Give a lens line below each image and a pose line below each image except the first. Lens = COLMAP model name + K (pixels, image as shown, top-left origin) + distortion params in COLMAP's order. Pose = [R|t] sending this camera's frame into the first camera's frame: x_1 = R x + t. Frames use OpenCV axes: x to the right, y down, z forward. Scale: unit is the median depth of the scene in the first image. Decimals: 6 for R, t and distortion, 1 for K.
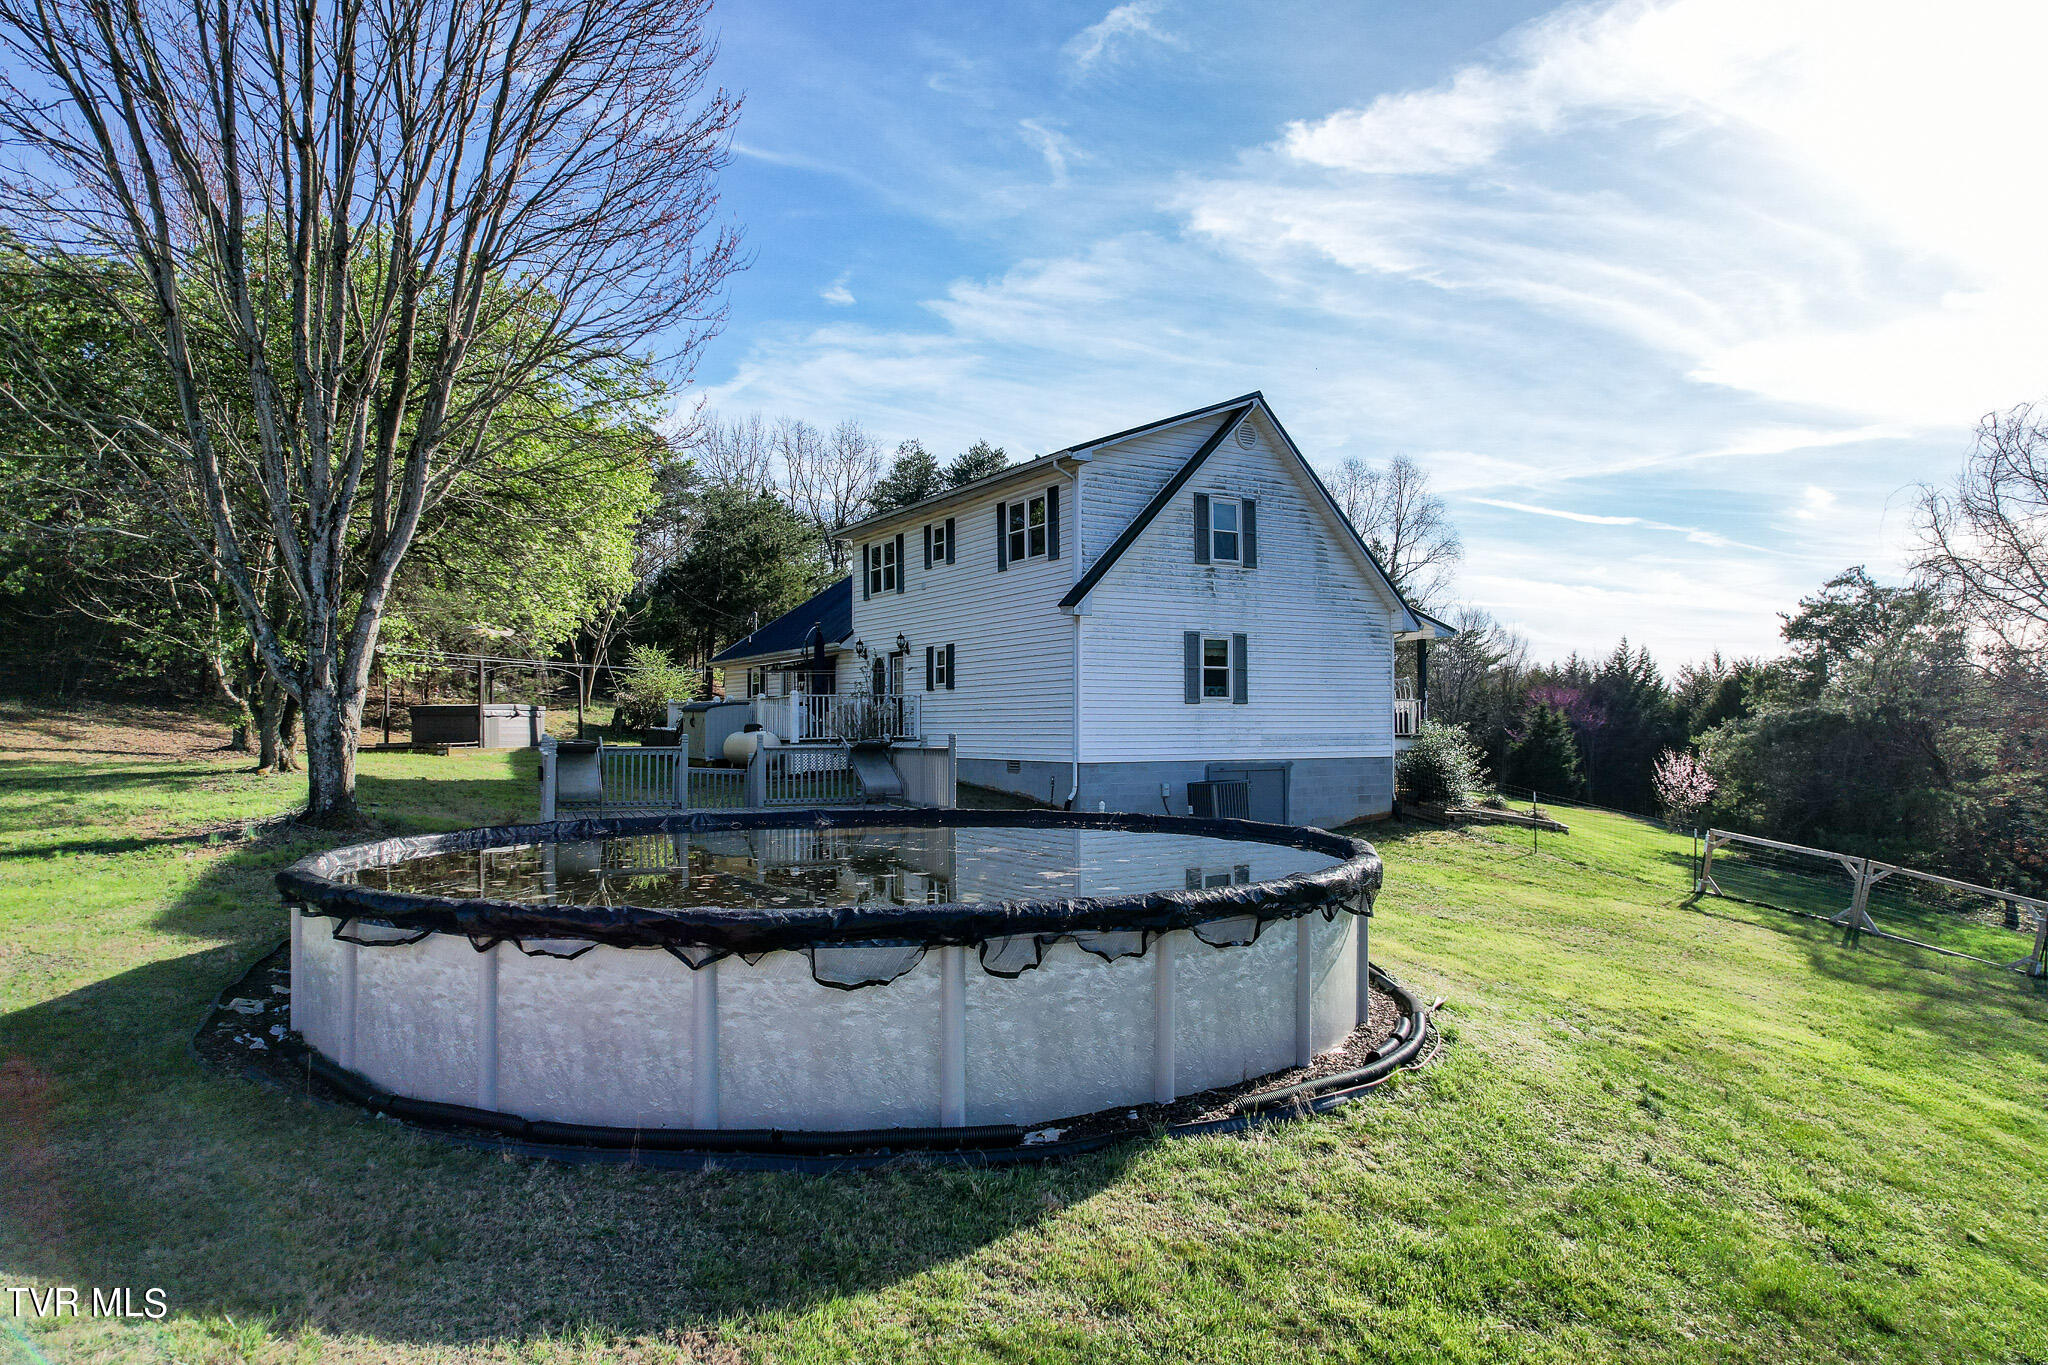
lens RADIAL K [[1308.3, 0, 1026.9], [0, 1308.3, 681.5], [0, 0, 1]] dist [-0.050649, 0.018137]
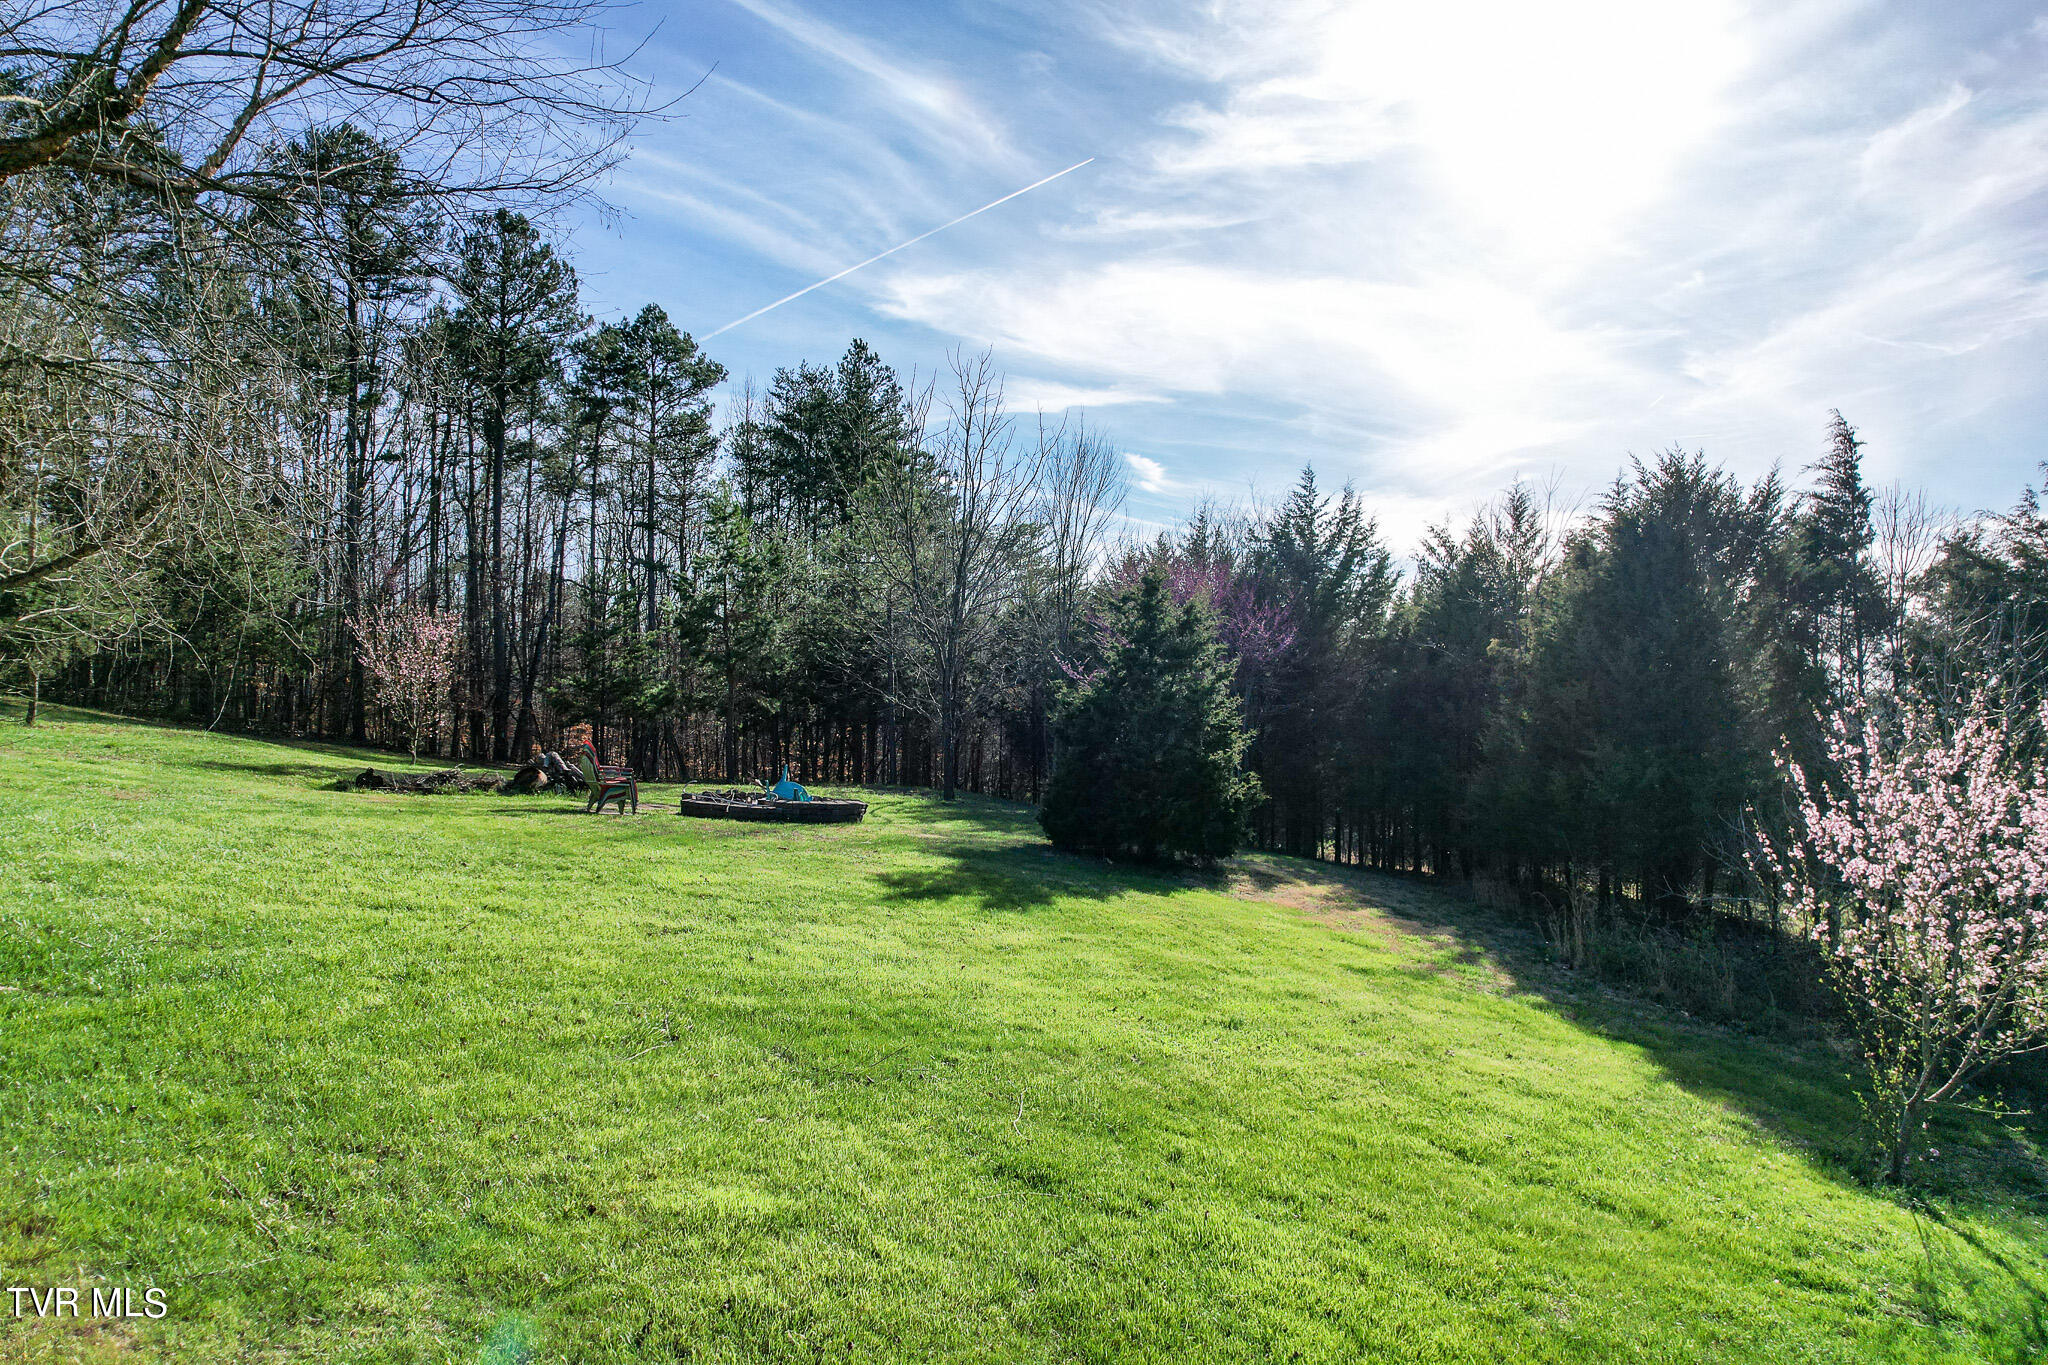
lens RADIAL K [[1308.3, 0, 1022.7], [0, 1308.3, 684.2], [0, 0, 1]] dist [-0.050649, 0.018137]
pose [[0.954507, 0.009676, 0.298031, 0.660365], [-0.018345, 0.999486, 0.026305, 0.096527], [-0.297623, -0.030576, 0.954194, 1.714702]]
